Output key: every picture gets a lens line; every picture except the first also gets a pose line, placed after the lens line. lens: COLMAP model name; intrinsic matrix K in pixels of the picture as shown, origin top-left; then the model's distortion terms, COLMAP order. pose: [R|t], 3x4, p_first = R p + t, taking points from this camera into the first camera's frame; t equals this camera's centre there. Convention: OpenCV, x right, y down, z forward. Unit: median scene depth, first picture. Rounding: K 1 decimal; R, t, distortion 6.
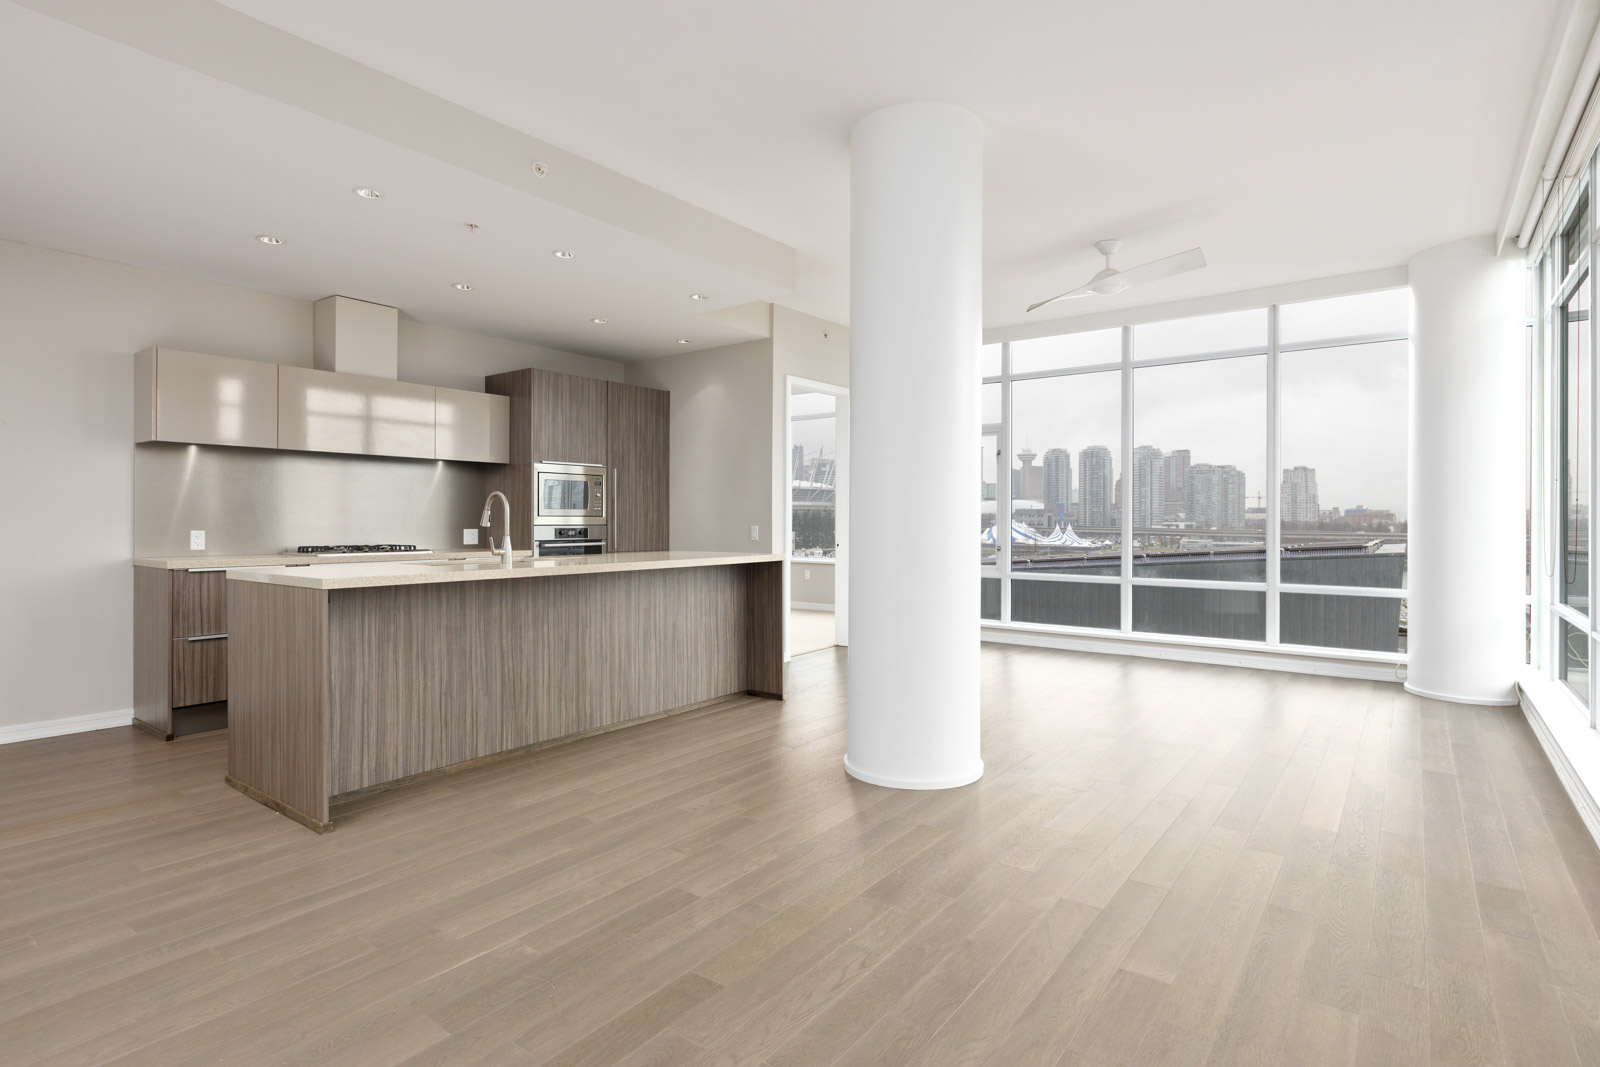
lens RADIAL K [[810.4, 0, 803.7], [0, 810.4, 527.3], [0, 0, 1]] dist [-0.001040, -0.000146]
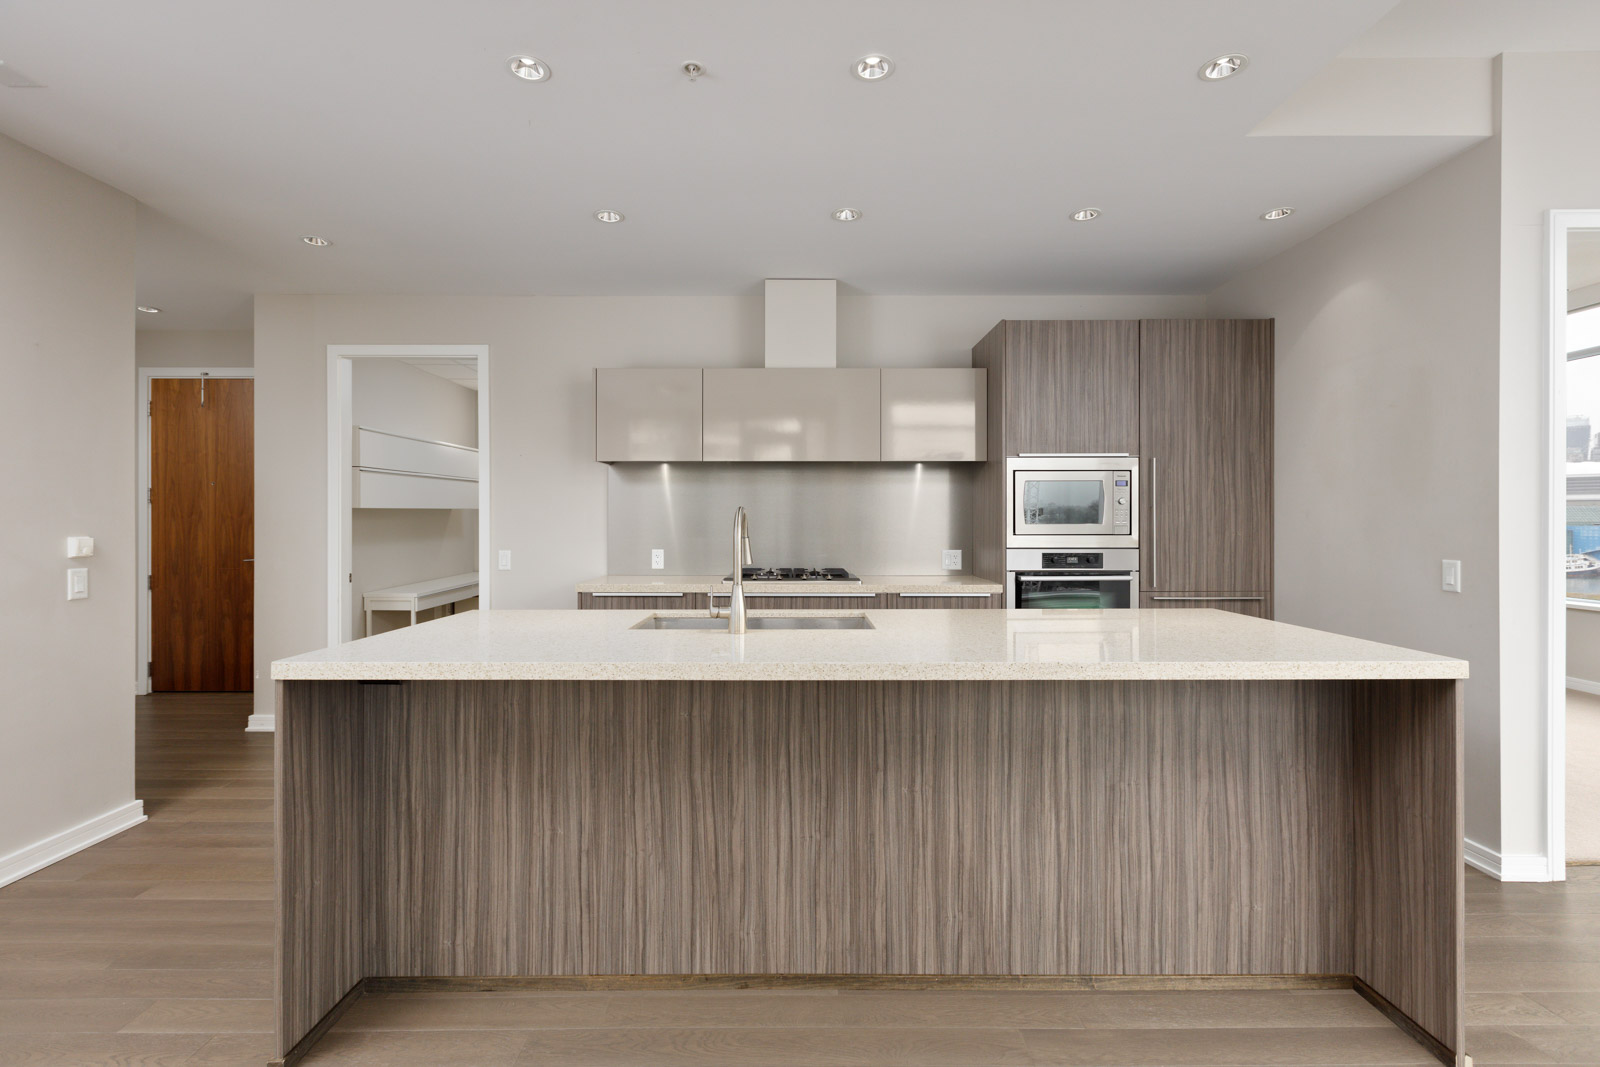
lens RADIAL K [[715.7, 0, 794.5], [0, 715.7, 522.1], [0, 0, 1]] dist [0.007140, -0.001384]
pose [[0.604552, 0.000412, -0.796565, 0.051695], [-0.004427, 0.999986, -0.002843, -0.027133], [0.796553, 0.005245, 0.604546, 0.601201]]
